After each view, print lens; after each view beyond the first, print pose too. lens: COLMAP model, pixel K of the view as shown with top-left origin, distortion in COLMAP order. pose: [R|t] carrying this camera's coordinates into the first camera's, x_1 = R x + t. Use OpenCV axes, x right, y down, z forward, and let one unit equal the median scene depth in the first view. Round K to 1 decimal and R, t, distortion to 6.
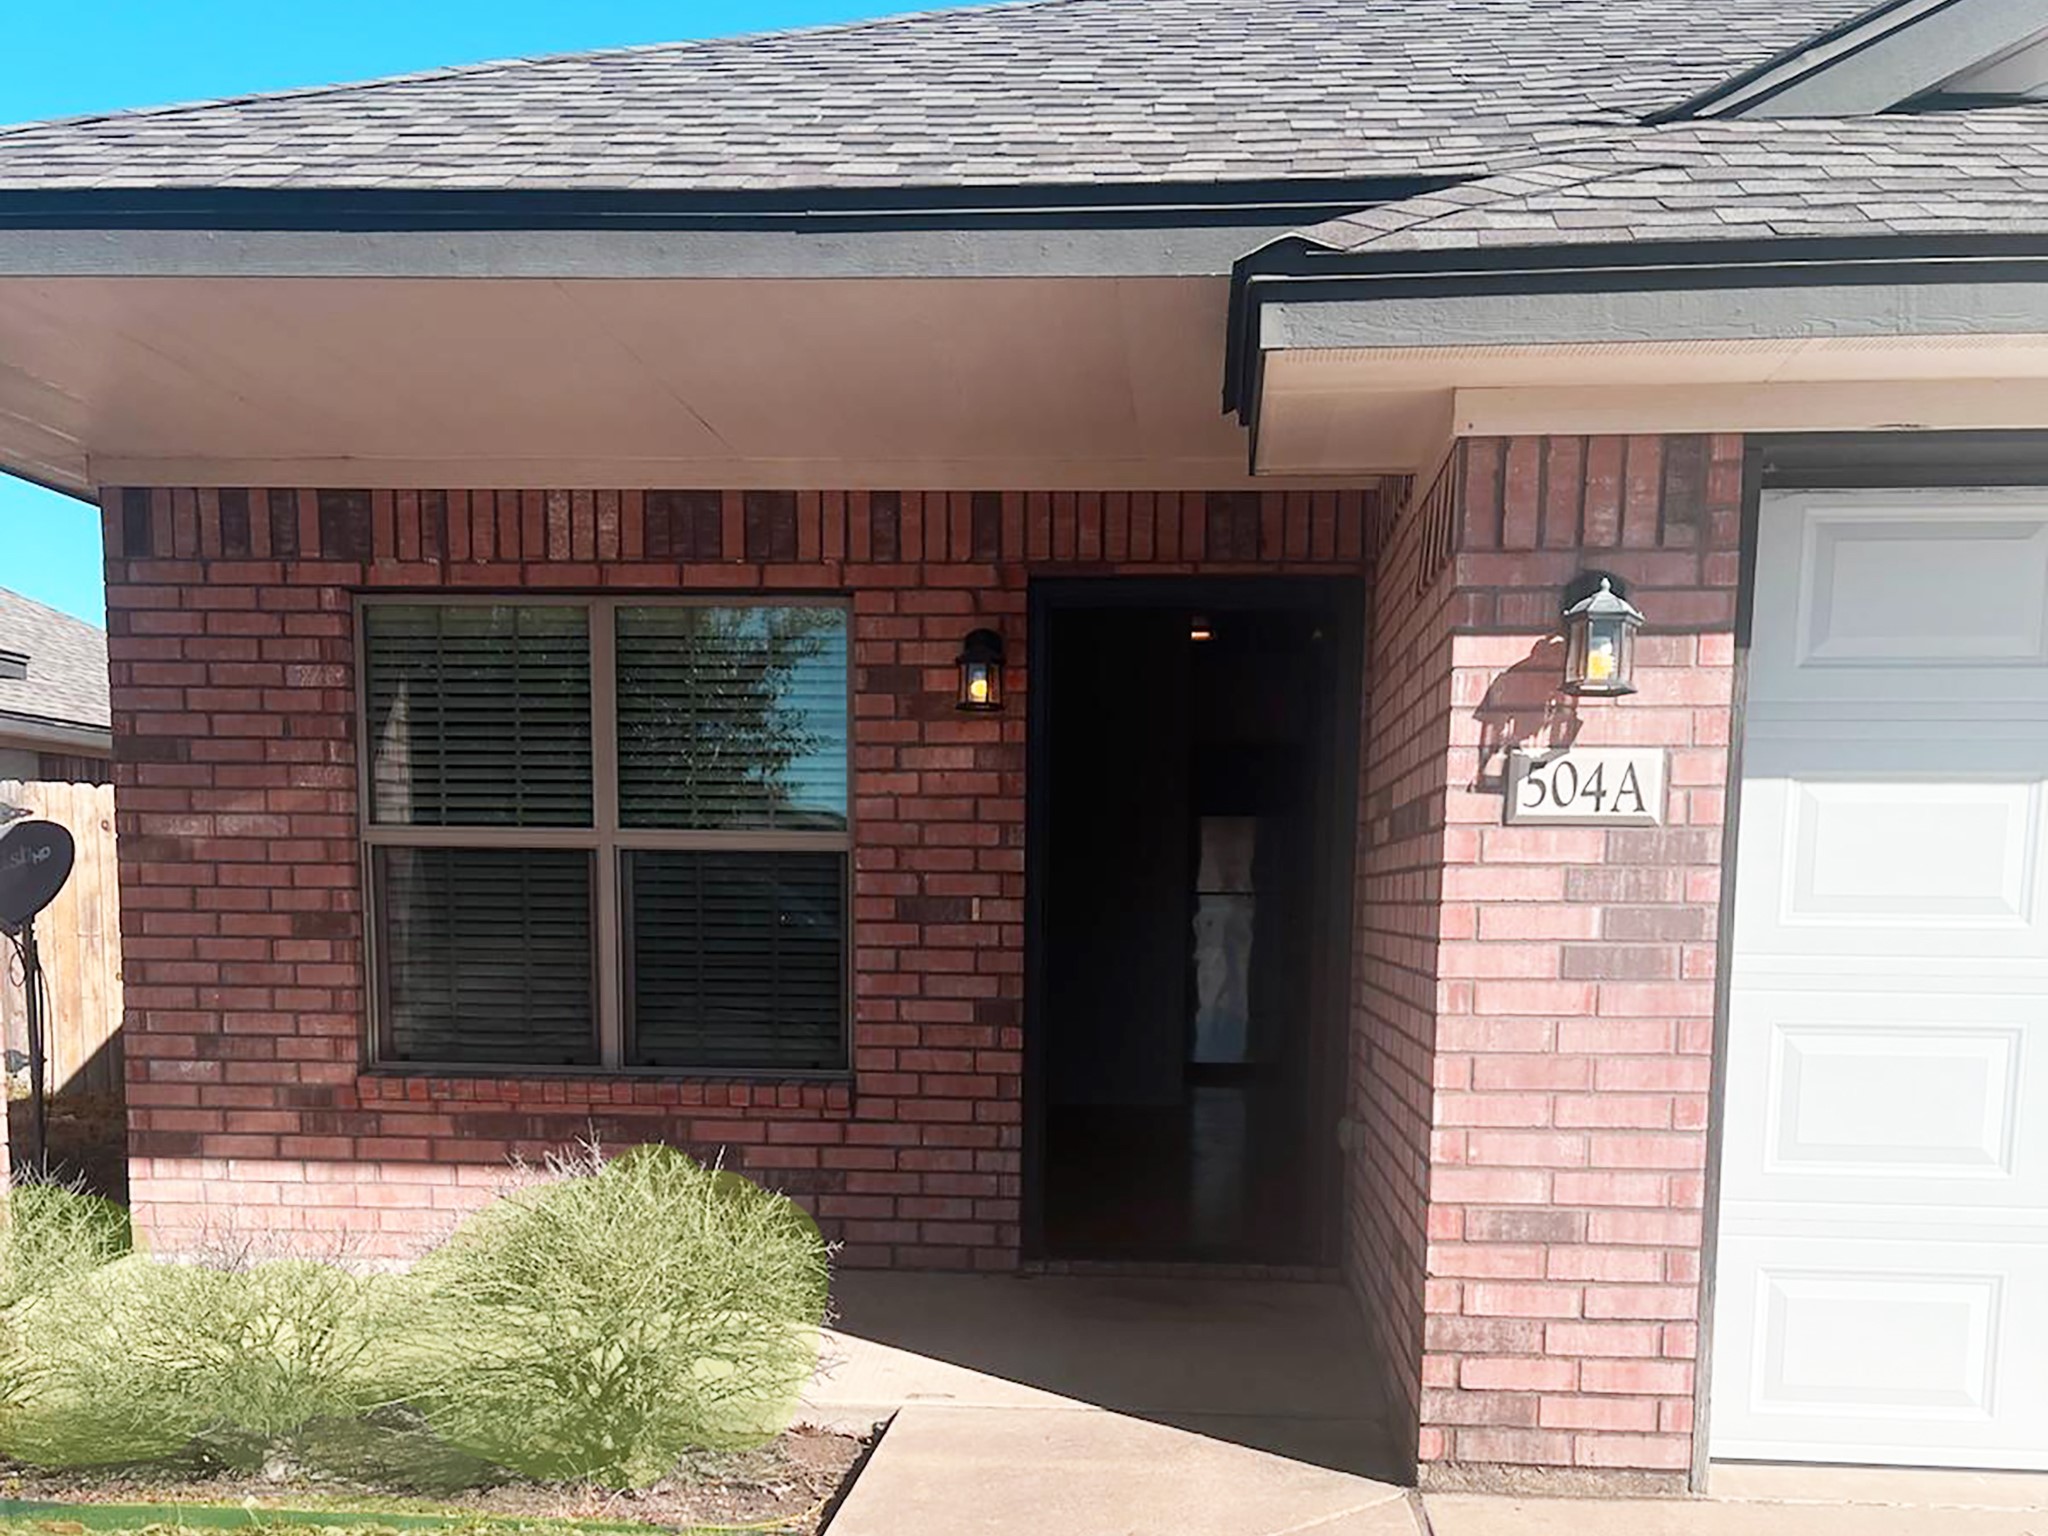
lens RADIAL K [[2151.4, 0, 1024.0], [0, 2151.4, 768.0], [0, 0, 1]] dist [0.003089, 0.000219]
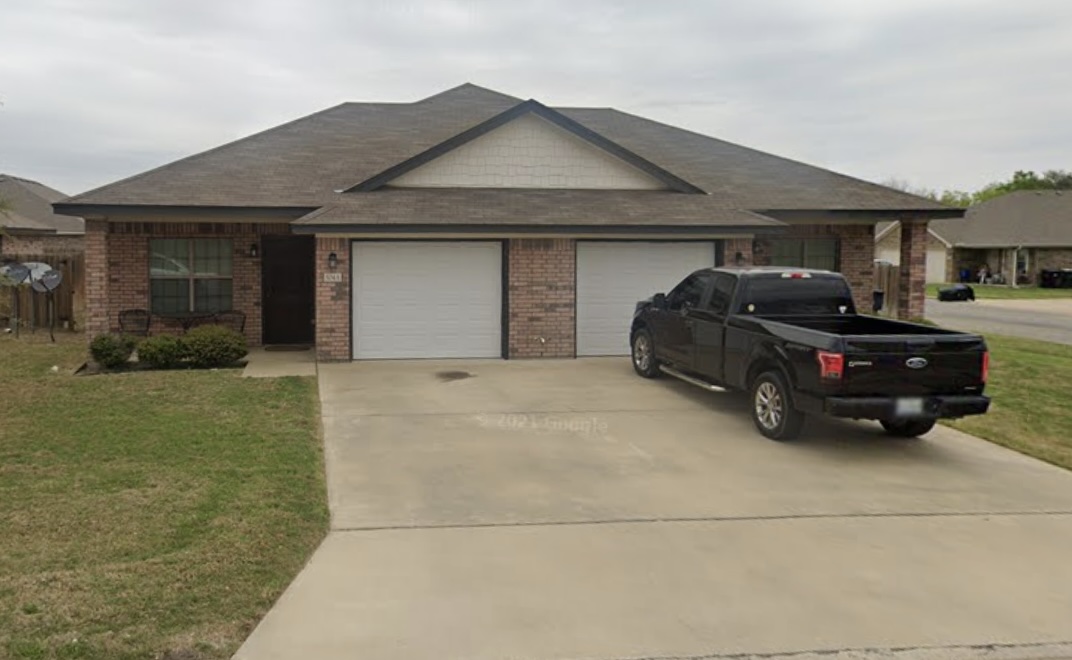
lens RADIAL K [[1361.3, 0, 536.0], [0, 1361.3, 330.0], [0, 0, 1]] dist [-0.141364, -0.011890]
pose [[0.973042, -0.031756, 0.228430, -0.127971], [-0.003888, 0.988075, 0.153924, -0.424876], [-0.230594, -0.150663, 0.961315, -3.009158]]
